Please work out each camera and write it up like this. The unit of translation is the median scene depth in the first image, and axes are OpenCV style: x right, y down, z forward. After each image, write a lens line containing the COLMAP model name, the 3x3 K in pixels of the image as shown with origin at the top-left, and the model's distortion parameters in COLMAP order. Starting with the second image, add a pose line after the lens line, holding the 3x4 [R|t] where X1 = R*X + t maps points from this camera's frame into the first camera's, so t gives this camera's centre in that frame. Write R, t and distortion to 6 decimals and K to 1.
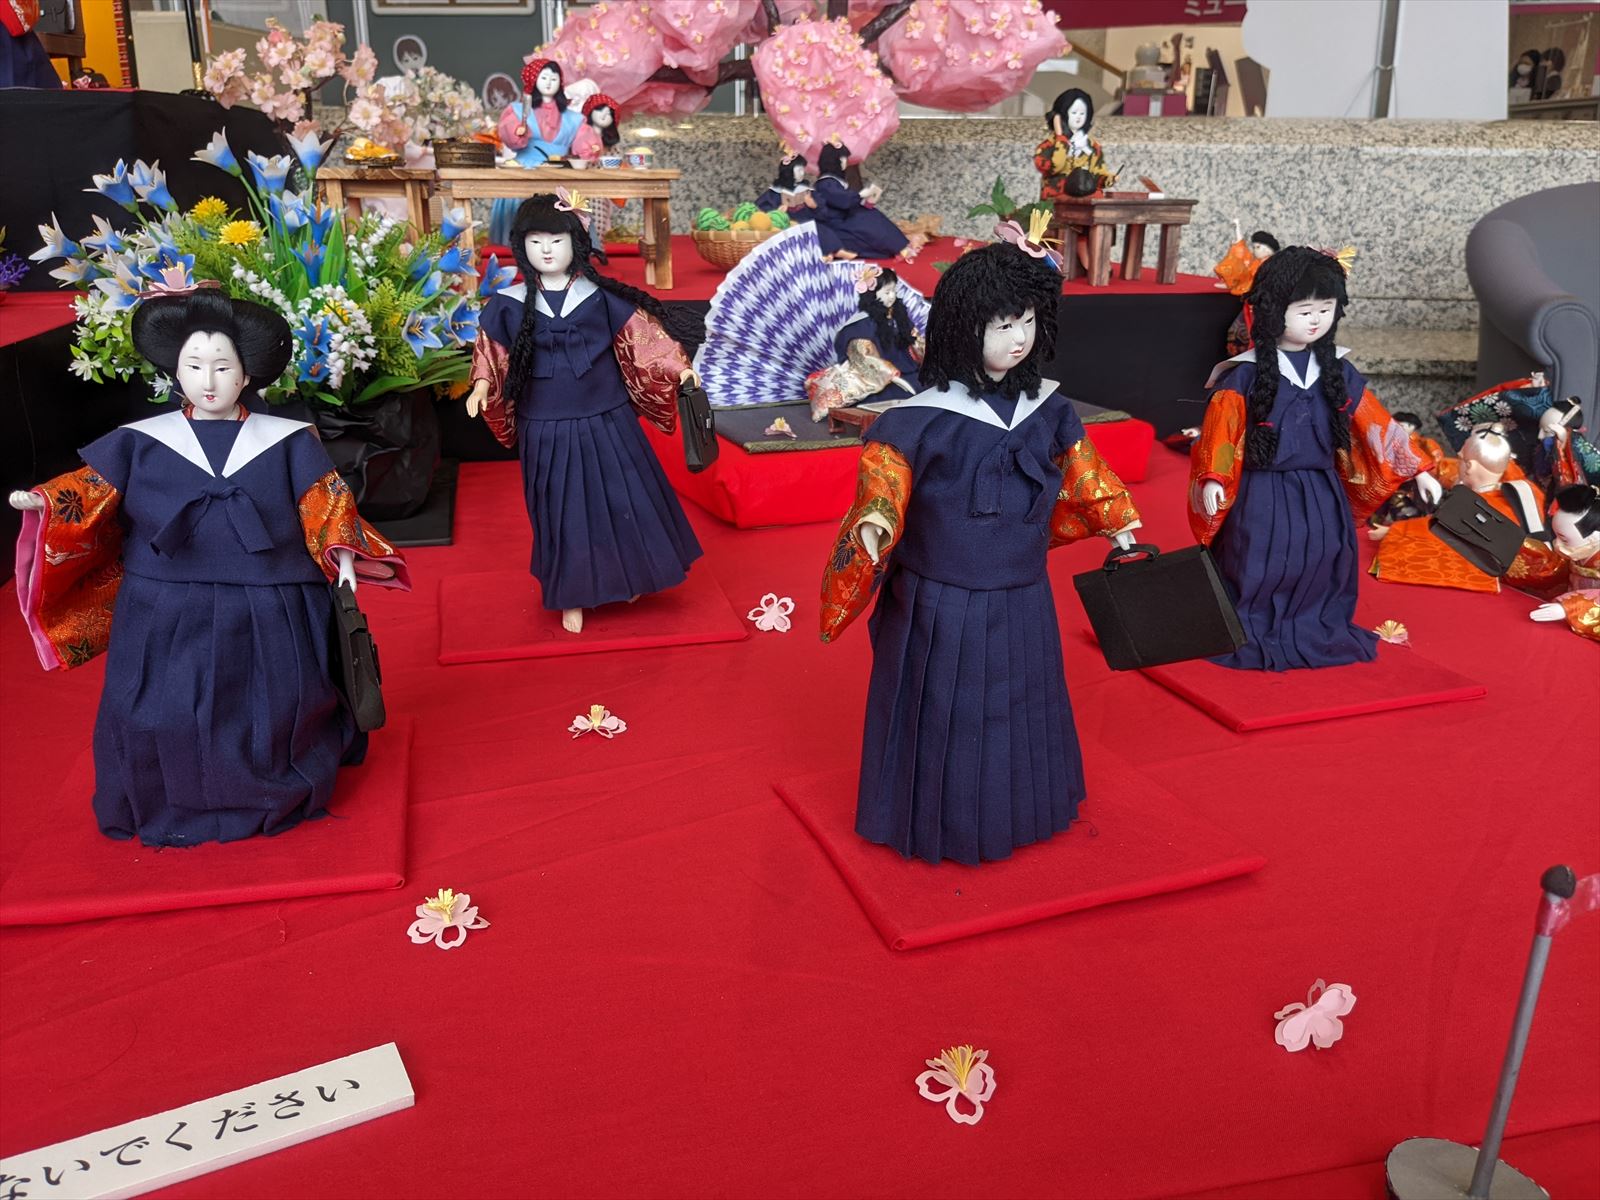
lens RADIAL K [[1268.3, 0, 801.5], [0, 1268.3, 599.4], [0, 0, 1]] dist [0.039320, -0.057914]
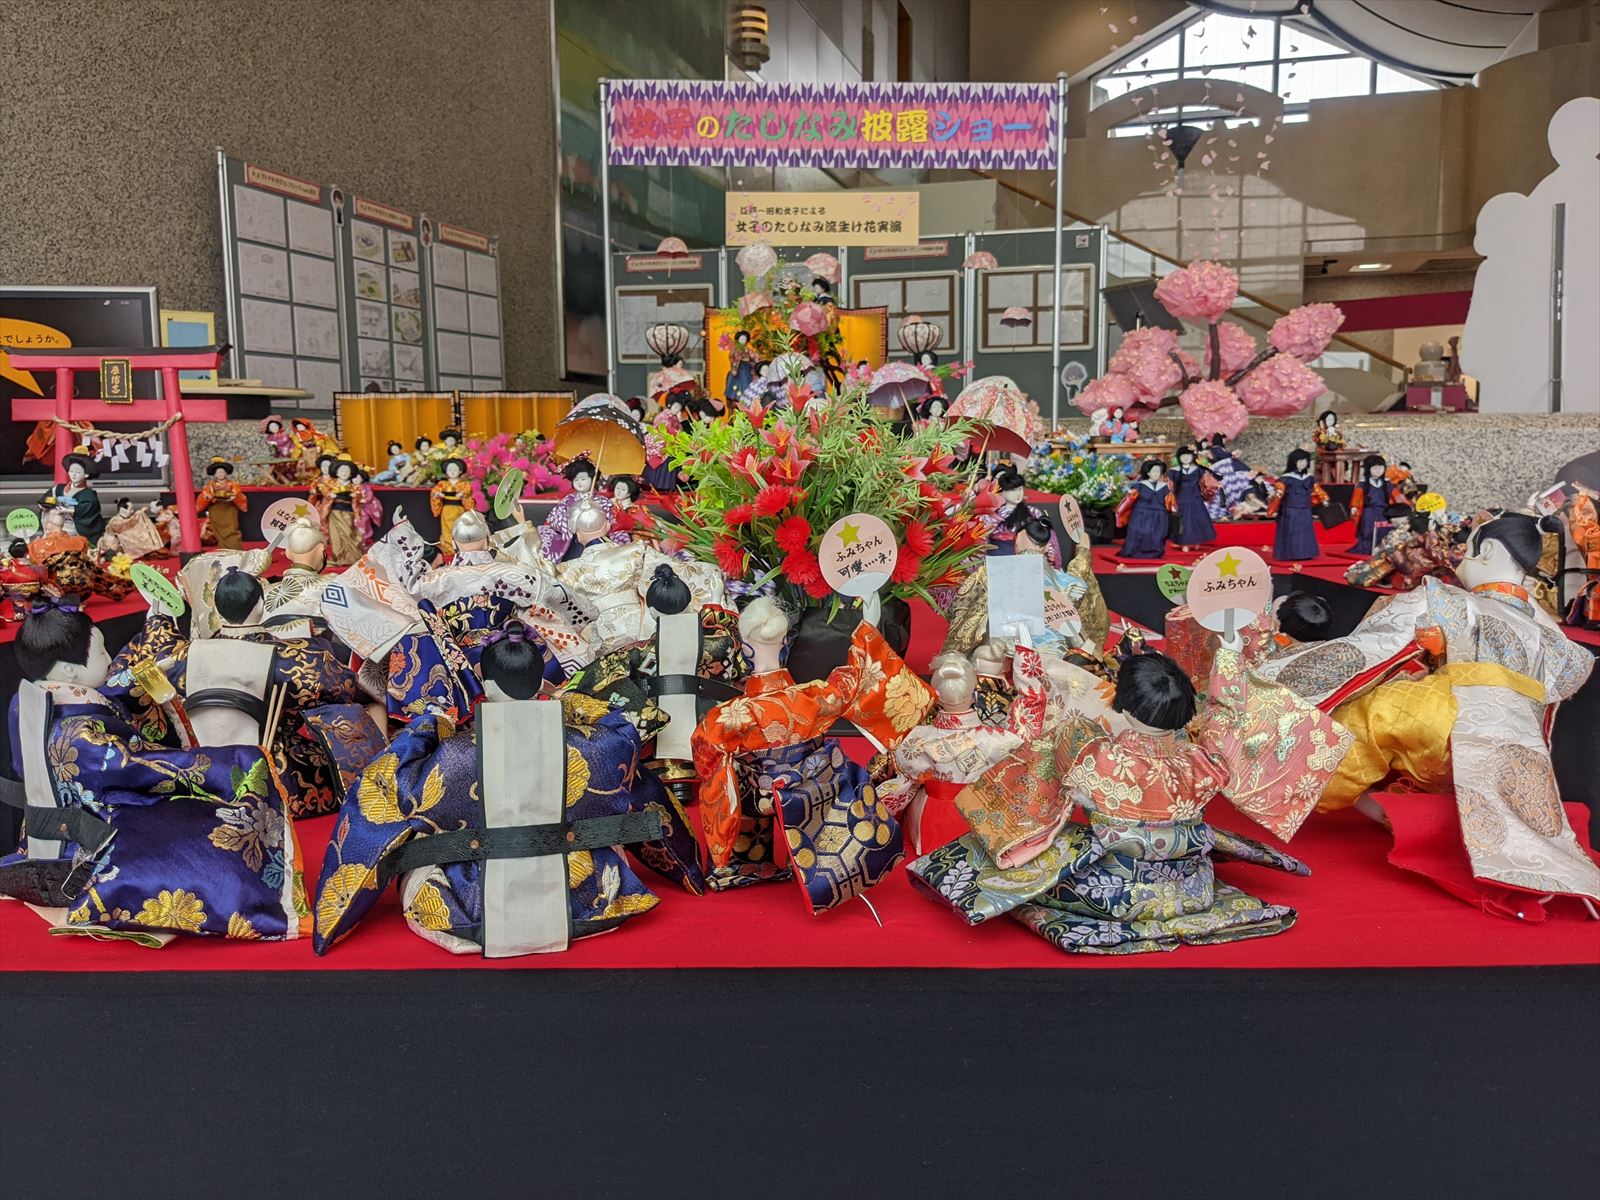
lens RADIAL K [[1268.3, 0, 798.4], [0, 1268.3, 602.5], [0, 0, 1]] dist [0.039320, -0.057914]
pose [[0.975659, 0.012933, -0.218912, -0.250495], [-0.058695, 0.977238, -0.203862, 0.543458], [0.211293, 0.211749, 0.954211, -1.540540]]
